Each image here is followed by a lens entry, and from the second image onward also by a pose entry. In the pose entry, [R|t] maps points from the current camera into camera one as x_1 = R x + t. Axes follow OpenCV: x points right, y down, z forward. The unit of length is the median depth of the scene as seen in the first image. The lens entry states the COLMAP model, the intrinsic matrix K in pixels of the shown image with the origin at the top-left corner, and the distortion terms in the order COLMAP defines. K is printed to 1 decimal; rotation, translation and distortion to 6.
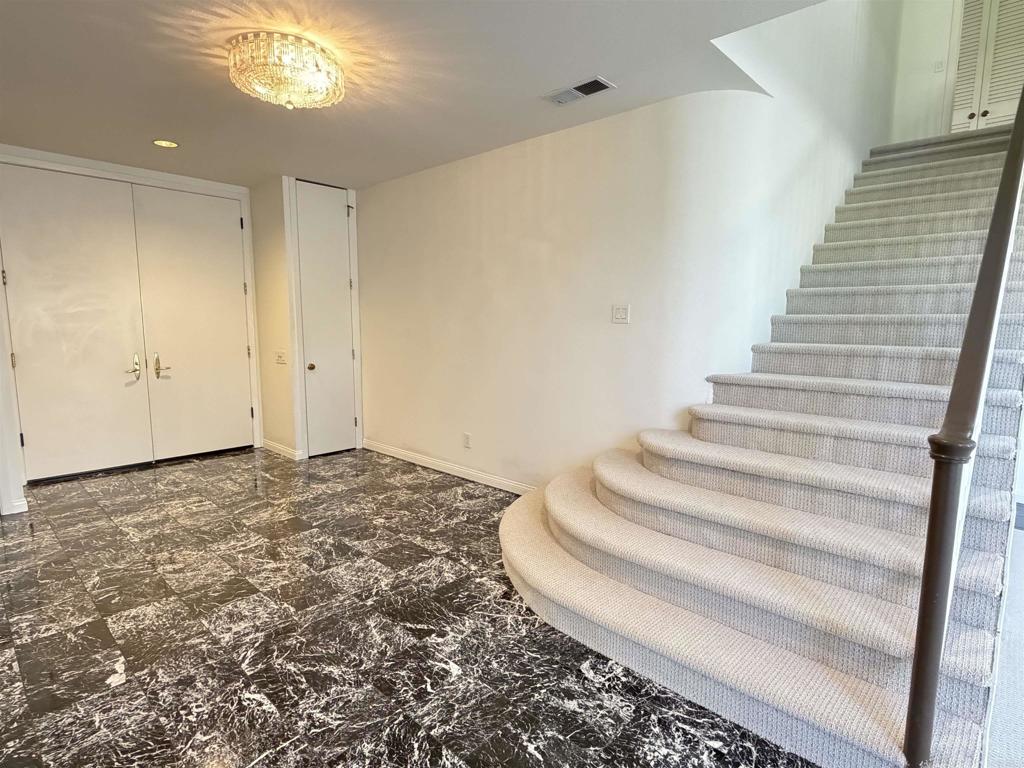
lens RADIAL K [[541.6, 0, 511.9], [0, 541.6, 386.8], [0, 0, 1]] dist [-0.021513, 0.003798]
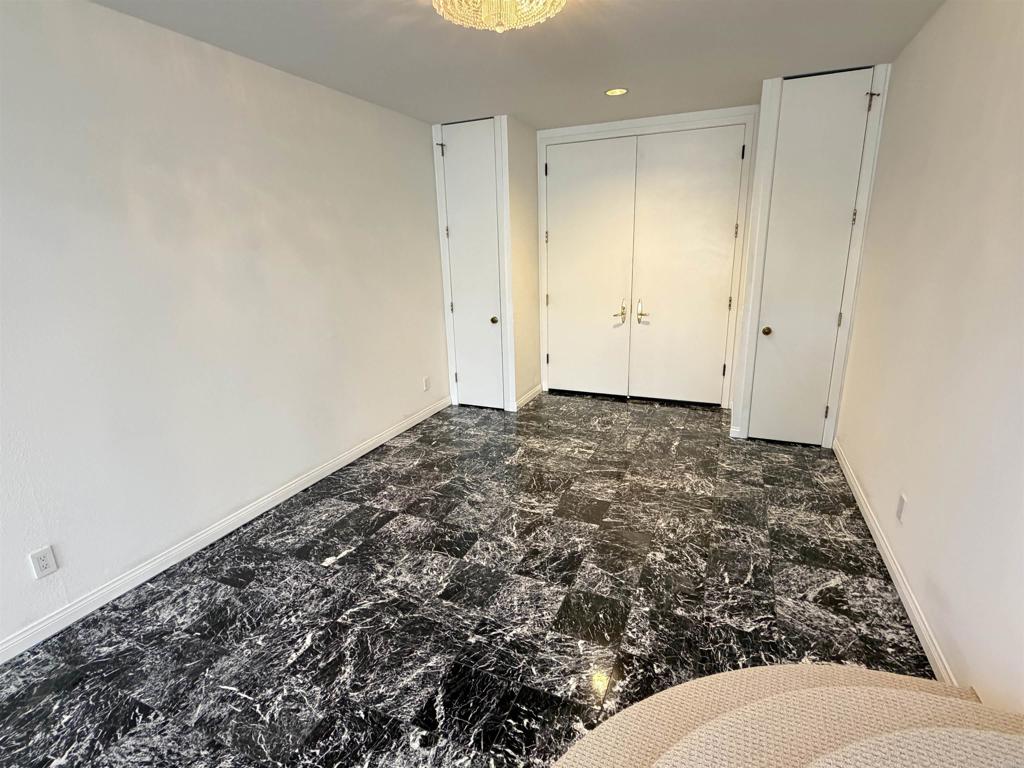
lens RADIAL K [[501.5, 0, 509.0], [0, 501.5, 385.4], [0, 0, 1]] dist [-0.001070, -0.000849]
pose [[0.325247, 0.236739, -0.915516, 0.296265], [-0.084768, 0.971557, 0.221116, -0.134528], [0.941822, 0.005690, 0.336064, 0.583833]]
